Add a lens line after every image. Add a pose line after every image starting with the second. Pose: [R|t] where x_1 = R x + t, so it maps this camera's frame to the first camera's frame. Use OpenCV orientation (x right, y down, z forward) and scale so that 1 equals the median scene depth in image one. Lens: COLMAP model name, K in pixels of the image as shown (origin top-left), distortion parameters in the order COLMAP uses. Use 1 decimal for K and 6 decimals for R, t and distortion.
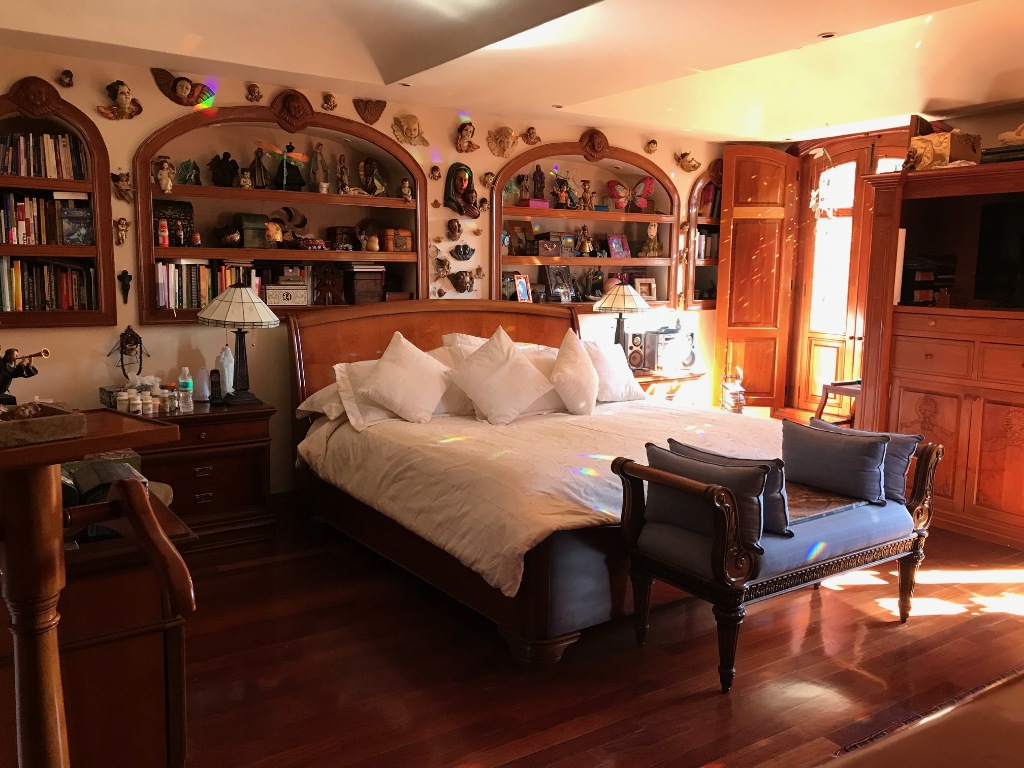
lens RADIAL K [[837.5, 0, 488.0], [0, 837.5, 380.5], [0, 0, 1]] dist [0.010442, -0.058819]
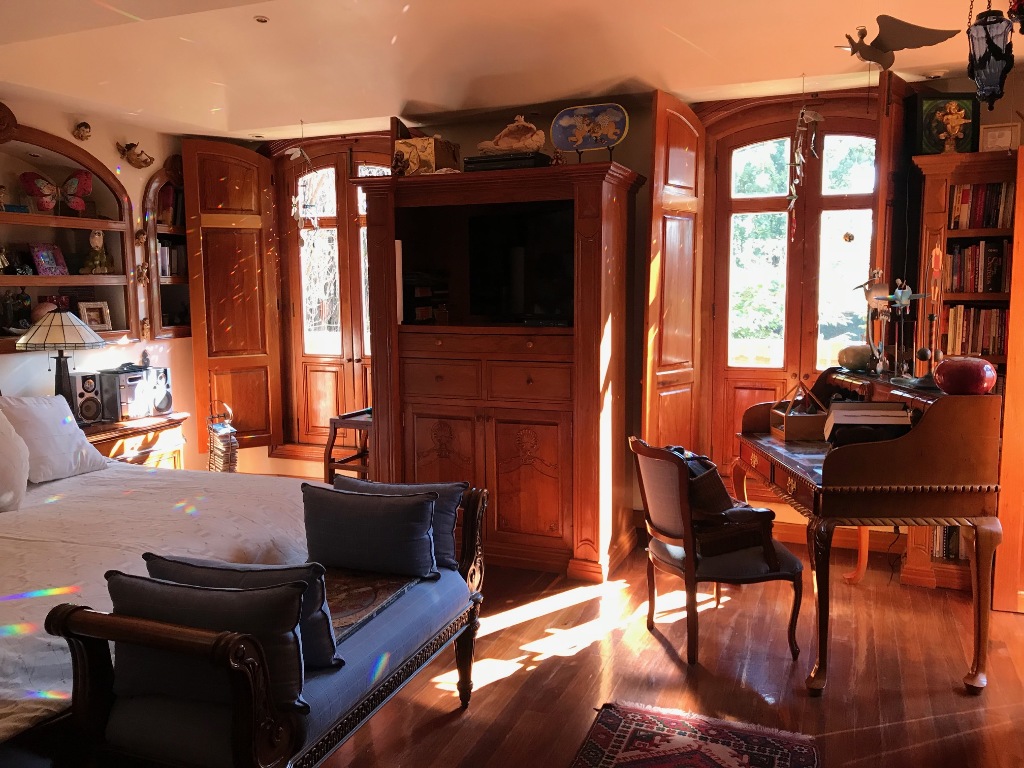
lens RADIAL K [[846.3, 0, 512.0], [0, 846.3, 384.0], [0, 0, 1]] dist [0.014258, 0.015918]
pose [[0.807302, -0.087268, 0.583651, 0.038039], [0.096701, 0.995200, 0.015047, -0.022754], [-0.582162, 0.044292, 0.811866, 0.152927]]
